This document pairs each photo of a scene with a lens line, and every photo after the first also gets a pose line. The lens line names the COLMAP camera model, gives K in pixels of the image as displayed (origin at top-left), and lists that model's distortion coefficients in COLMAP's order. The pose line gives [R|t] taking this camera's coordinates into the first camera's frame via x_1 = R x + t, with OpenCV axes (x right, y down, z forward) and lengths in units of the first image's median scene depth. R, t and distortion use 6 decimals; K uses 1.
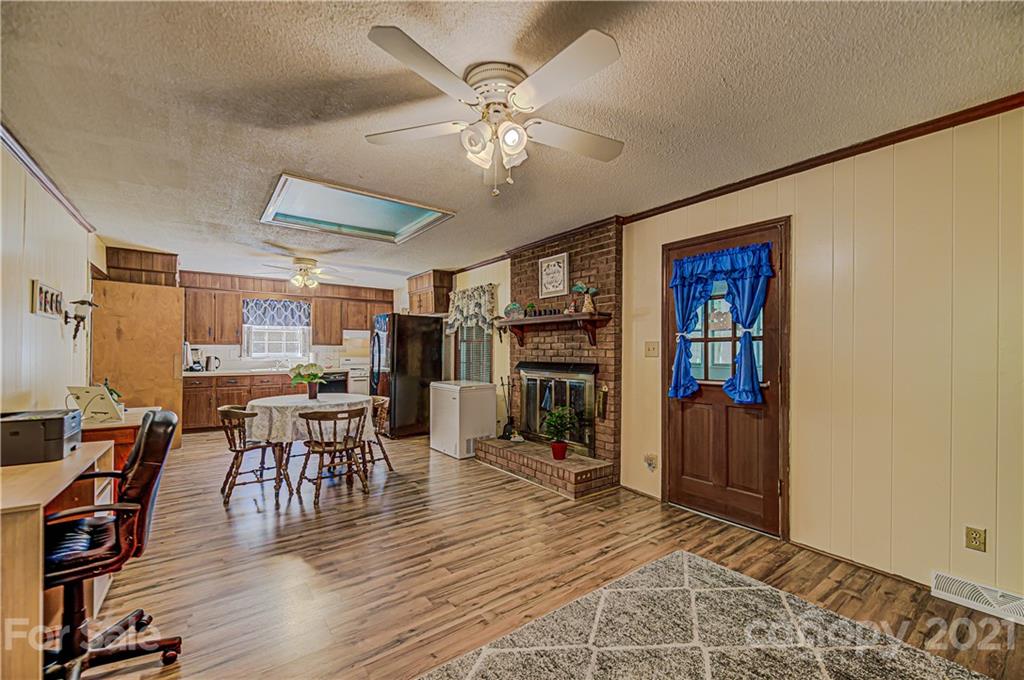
lens RADIAL K [[418.7, 0, 515.9], [0, 418.7, 345.8], [0, 0, 1]] dist [-0.001849, -0.001037]
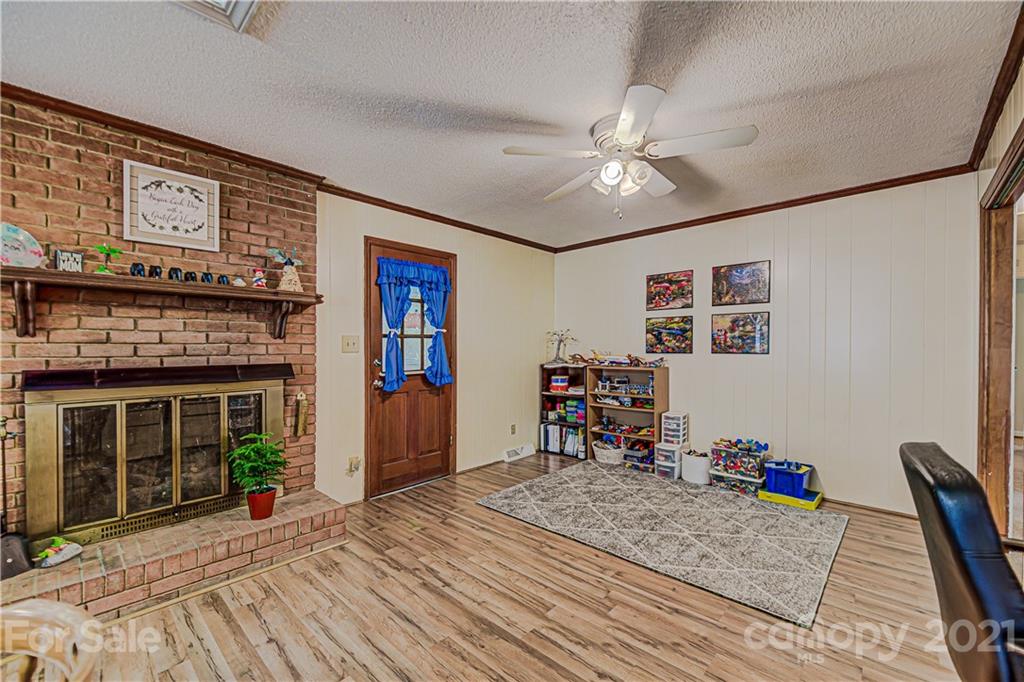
lens RADIAL K [[418.7, 0, 508.4], [0, 418.7, 349.3], [0, 0, 1]] dist [-0.001849, -0.001037]
pose [[-0.172758, -0.007761, 0.984934, -0.765563], [-0.009366, 0.999937, 0.006236, 0.012848], [-0.984920, -0.008147, -0.172820, 0.979585]]
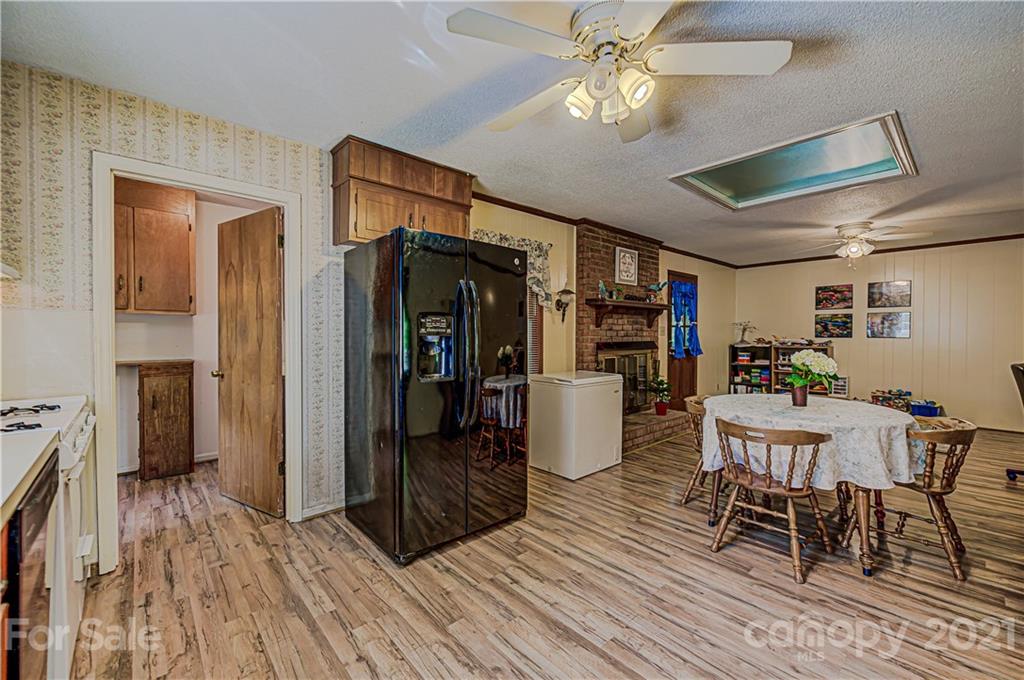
lens RADIAL K [[418.7, 0, 507.7], [0, 418.7, 339.2], [0, 0, 1]] dist [-0.001849, -0.001037]
pose [[-0.082286, -0.016454, 0.996473, -1.512500], [-0.012762, 0.999799, 0.015455, 0.027465], [-0.996527, -0.011445, -0.082480, 2.086235]]
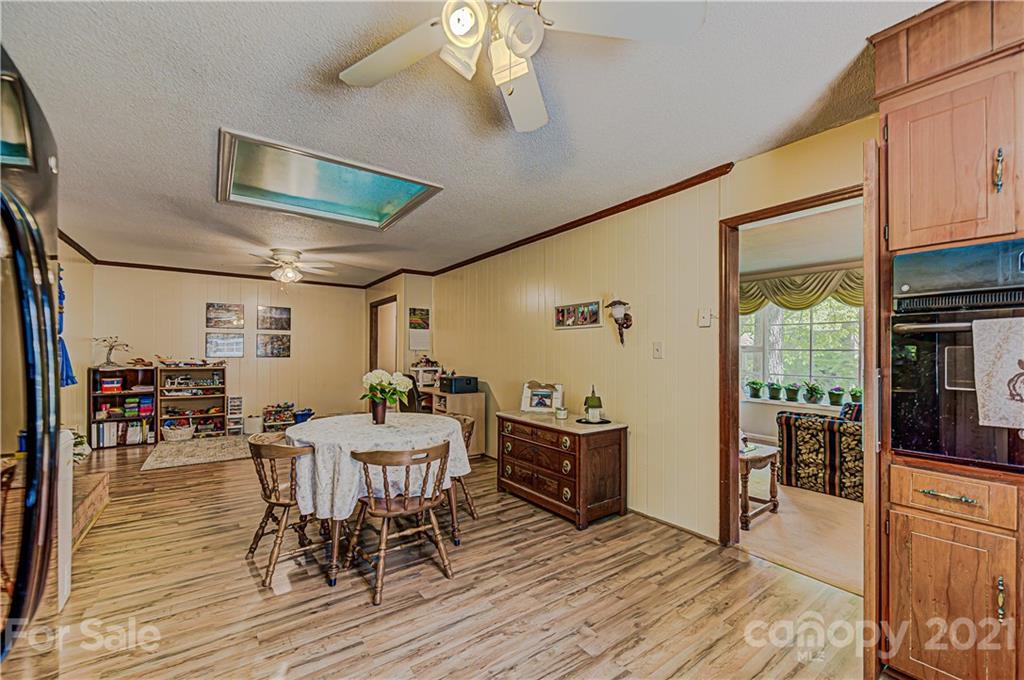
lens RADIAL K [[418.7, 0, 523.3], [0, 418.7, 352.4], [0, 0, 1]] dist [-0.001849, -0.001037]
pose [[-0.999959, -0.007681, 0.004798, -0.996717], [-0.007760, 0.999831, -0.016637, 0.028847], [-0.004670, -0.016674, -0.999850, 2.329111]]
